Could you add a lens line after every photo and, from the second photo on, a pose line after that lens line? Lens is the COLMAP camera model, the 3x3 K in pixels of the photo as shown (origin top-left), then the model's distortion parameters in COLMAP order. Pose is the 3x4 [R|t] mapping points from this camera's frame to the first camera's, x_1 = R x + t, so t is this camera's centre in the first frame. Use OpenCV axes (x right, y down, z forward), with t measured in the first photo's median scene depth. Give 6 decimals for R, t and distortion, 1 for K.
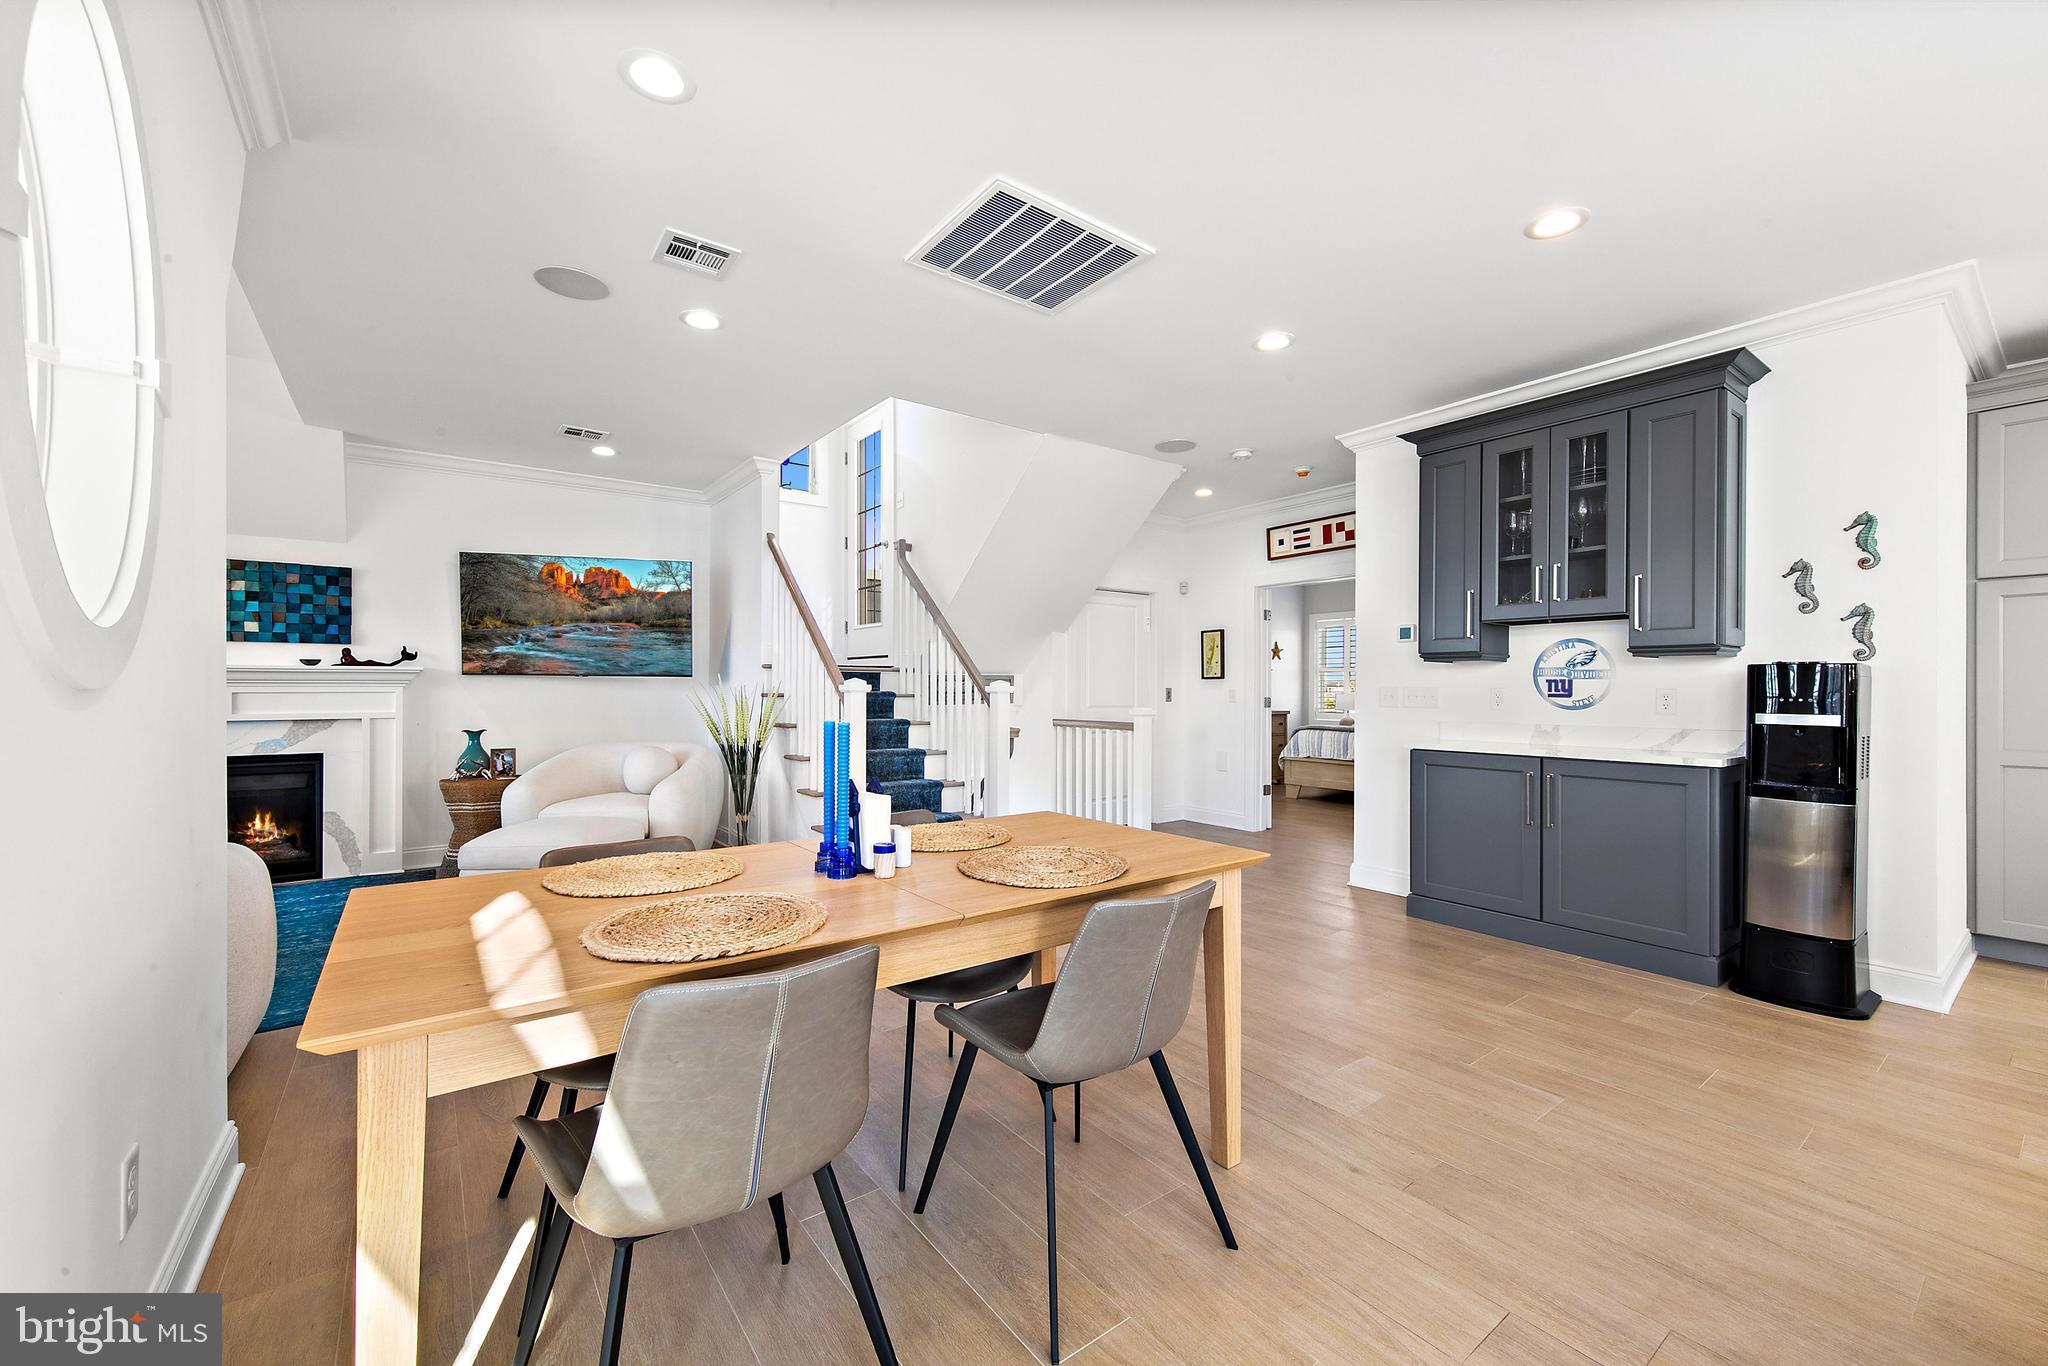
lens RADIAL K [[807.5, 0, 1030.5], [0, 807.5, 689.6], [0, 0, 1]] dist [0.006292, -0.000416]
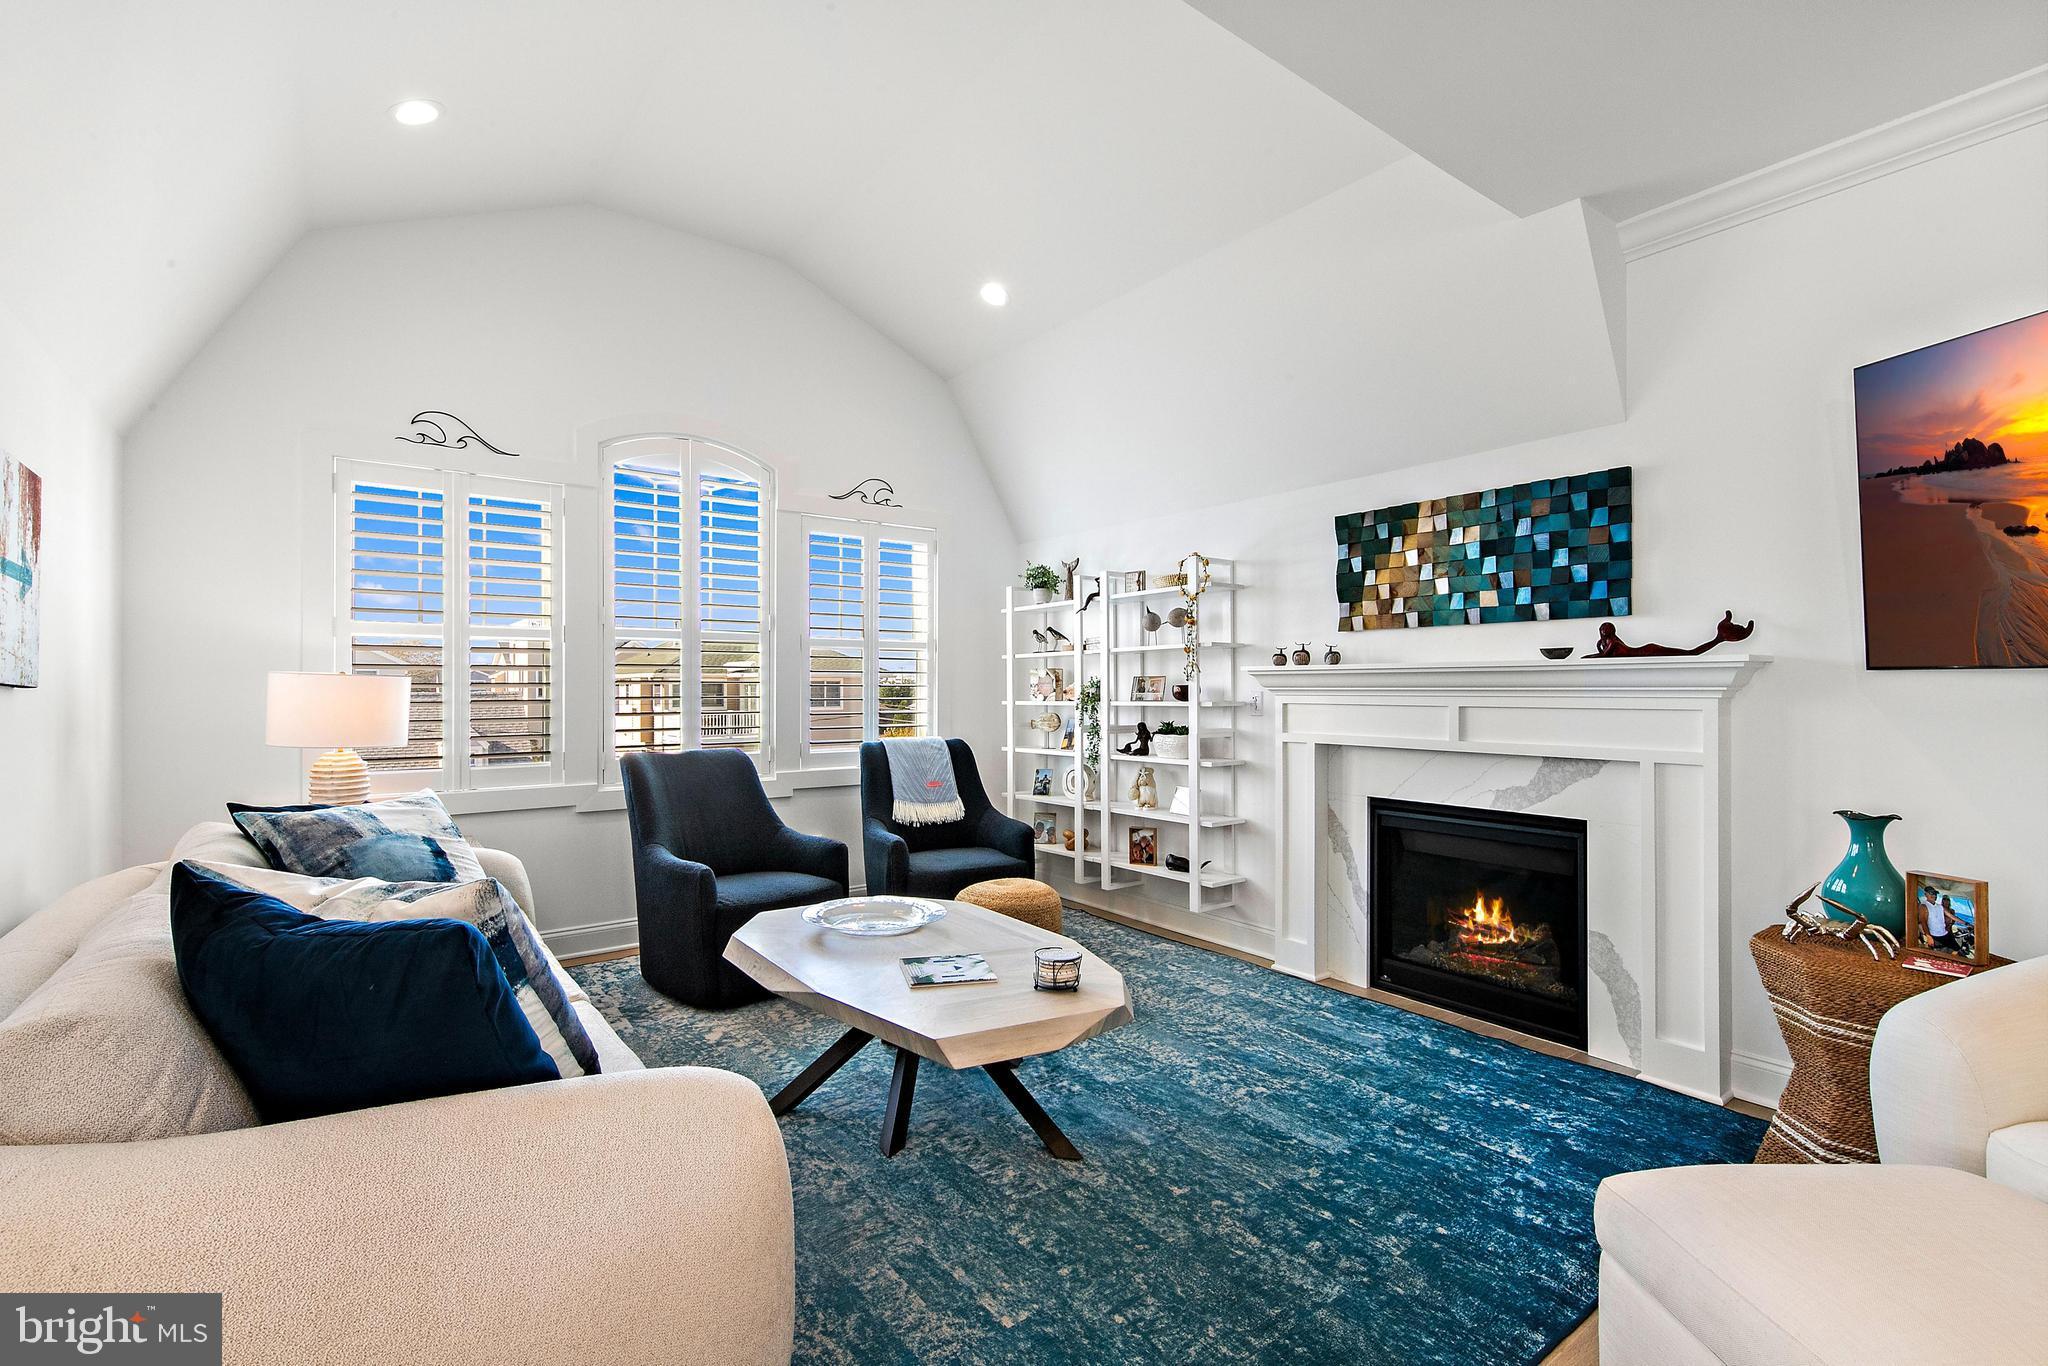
lens RADIAL K [[916.0, 0, 1031.9], [0, 916.0, 683.4], [0, 0, 1]] dist [0.010027, 0.000077]
pose [[0.006190, -0.004401, -0.999971, -0.265558], [0.001091, 0.999990, -0.004394, -0.010976], [0.999980, -0.001063, 0.006194, 0.636410]]
